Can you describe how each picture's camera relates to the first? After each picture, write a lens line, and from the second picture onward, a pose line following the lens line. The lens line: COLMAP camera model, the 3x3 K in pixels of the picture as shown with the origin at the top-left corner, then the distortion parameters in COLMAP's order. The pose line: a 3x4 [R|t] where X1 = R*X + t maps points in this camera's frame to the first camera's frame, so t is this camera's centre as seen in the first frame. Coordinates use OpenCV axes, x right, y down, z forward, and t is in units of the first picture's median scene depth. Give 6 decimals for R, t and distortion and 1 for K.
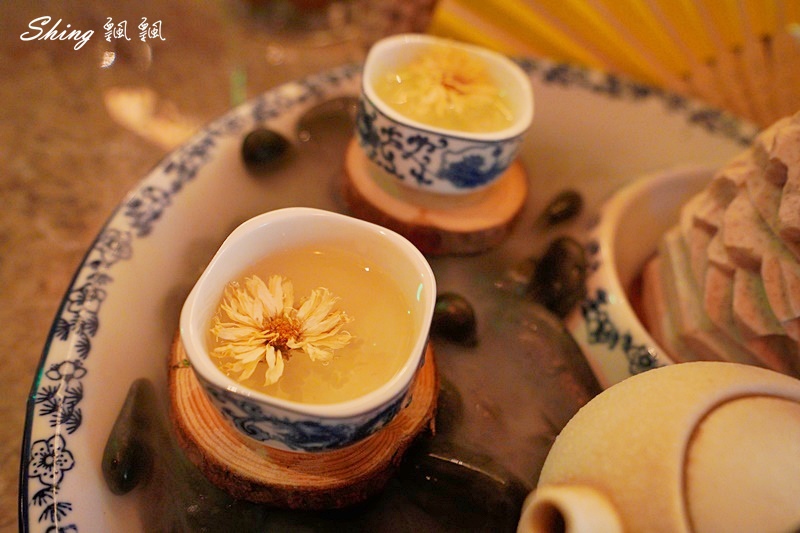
lens RADIAL K [[645.3, 0, 401.4], [0, 645.3, 266.8], [0, 0, 1]] dist [0.043085, 0.030362]
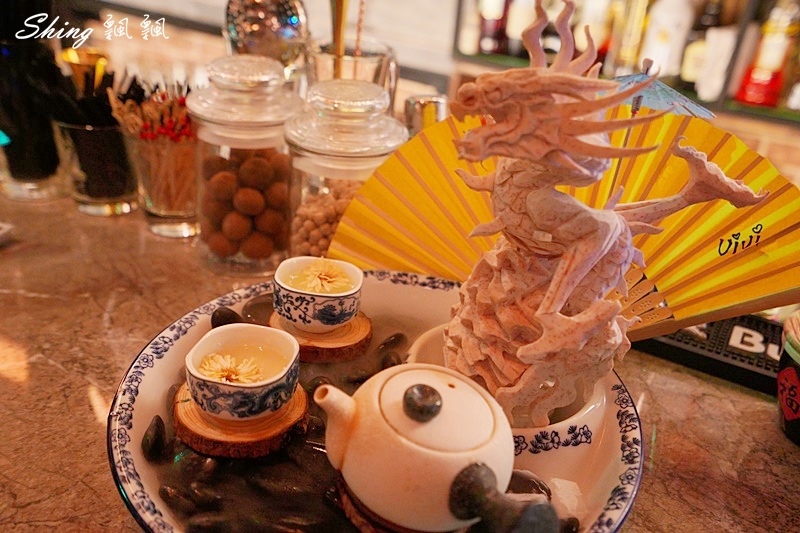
lens RADIAL K [[774.8, 0, 398.0], [0, 774.8, 261.9], [0, 0, 1]] dist [0.074646, 0.000000]
pose [[0.998013, -0.060813, 0.016469, 0.292608], [0.062353, 0.915918, -0.396492, 0.669808], [0.009027, 0.396732, 0.917890, -1.254602]]
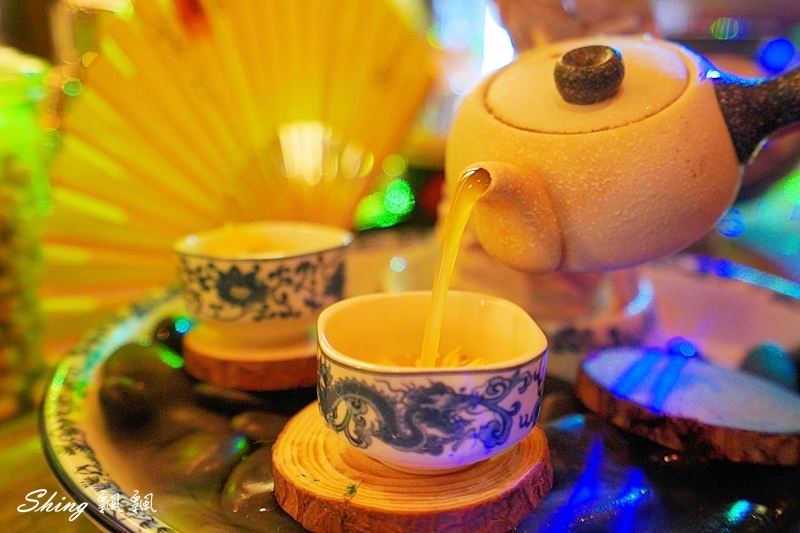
lens RADIAL K [[774.8, 0, 400.0], [0, 774.8, 264.5], [0, 0, 1]] dist [0.074646, 0.000000]
pose [[0.553892, -0.345973, 0.757302, -0.858046], [0.680546, 0.712131, -0.172415, 0.135818], [-0.479648, 0.610878, 0.629894, 0.093563]]
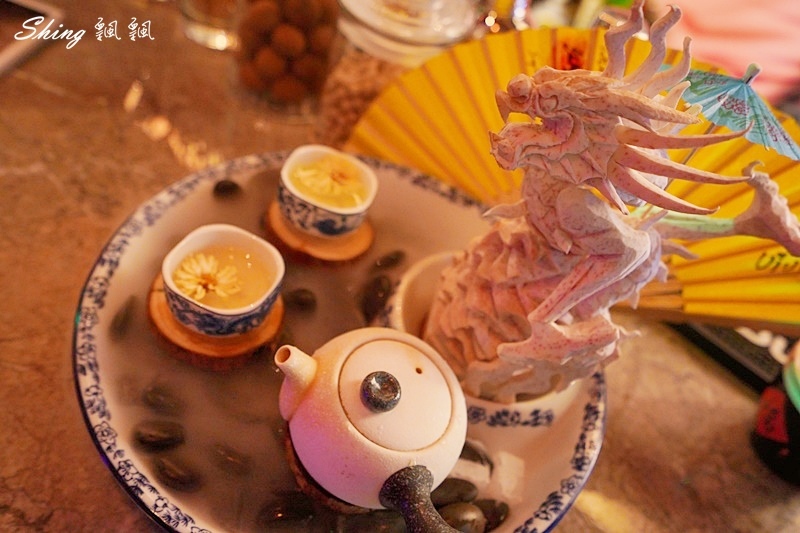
lens RADIAL K [[761.0, 0, 398.9], [0, 761.0, 262.6], [0, 0, 1]] dist [0.073656, 0.000000]
pose [[0.979710, 0.199784, -0.015934, 0.368013], [-0.200403, 0.975524, -0.090505, 0.114821], [-0.002537, 0.091862, 0.995768, -1.209088]]
